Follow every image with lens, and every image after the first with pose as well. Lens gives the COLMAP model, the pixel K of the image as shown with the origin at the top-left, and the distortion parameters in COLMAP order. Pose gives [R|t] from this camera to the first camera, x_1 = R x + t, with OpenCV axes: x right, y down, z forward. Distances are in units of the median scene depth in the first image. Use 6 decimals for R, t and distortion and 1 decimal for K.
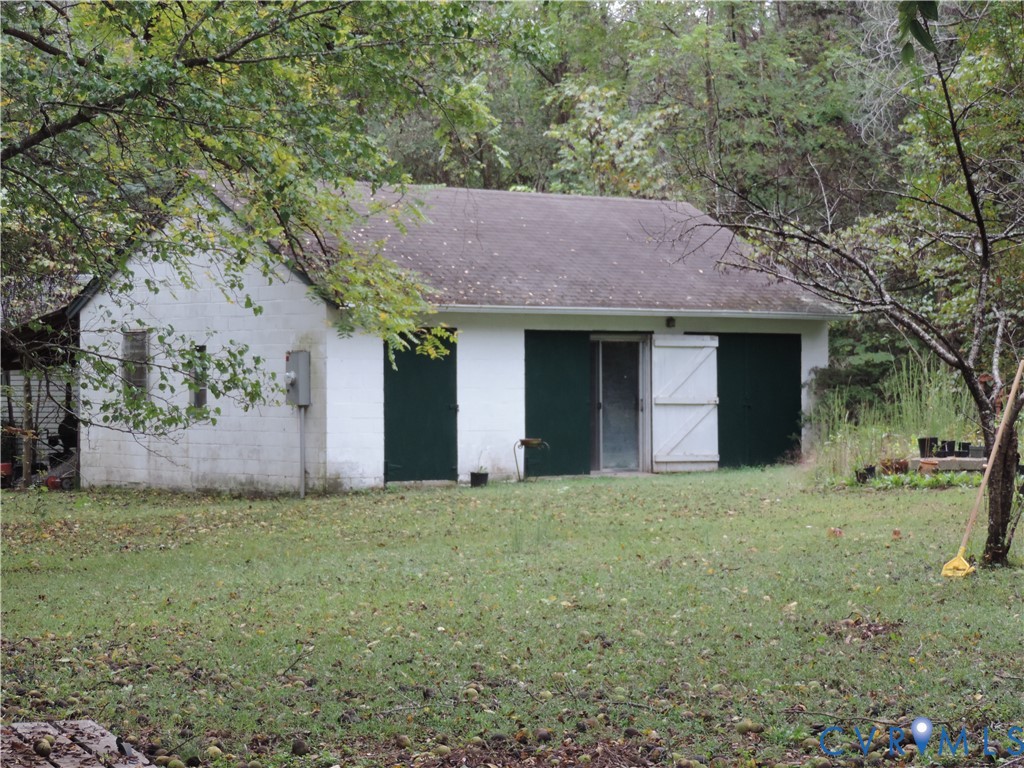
lens RADIAL K [[2683.2, 0, 511.0], [0, 2683.2, 384.3], [0, 0, 1]] dist [0.712858, 0.000000]
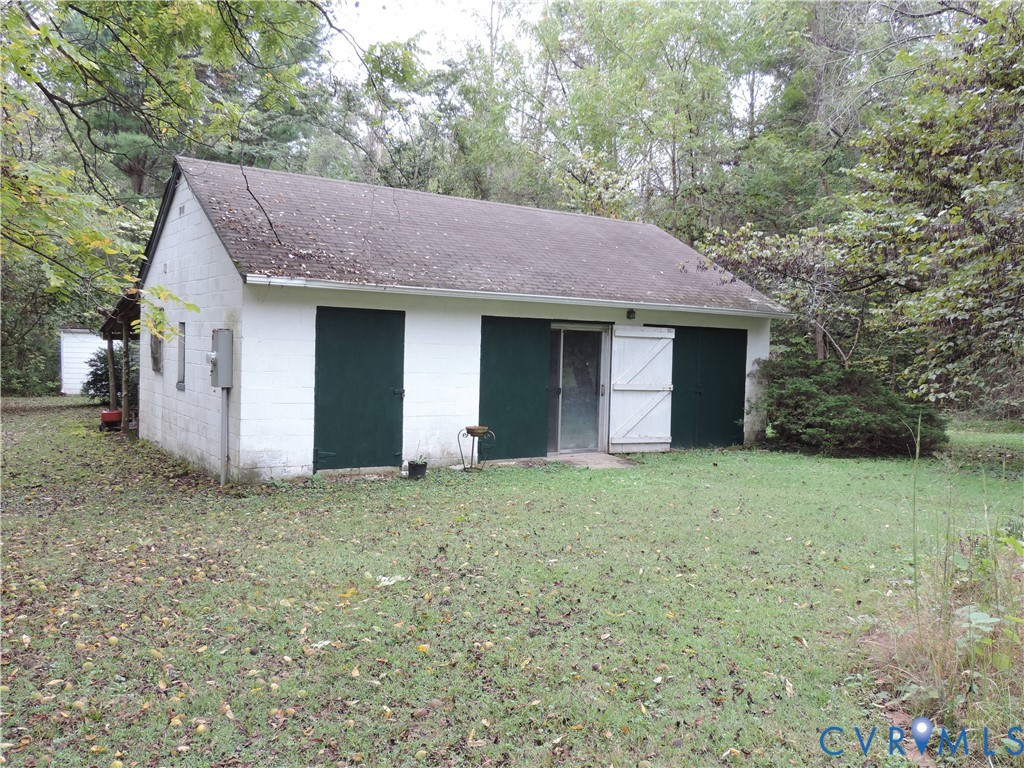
lens RADIAL K [[890.5, 0, 514.1], [0, 890.5, 384.9], [0, 0, 1]] dist [-0.007678, -0.008389]
pose [[0.994528, 0.037163, -0.097634, 0.048718], [-0.032778, 0.998397, 0.046135, -0.009769], [0.099192, -0.042683, 0.994153, 0.641317]]
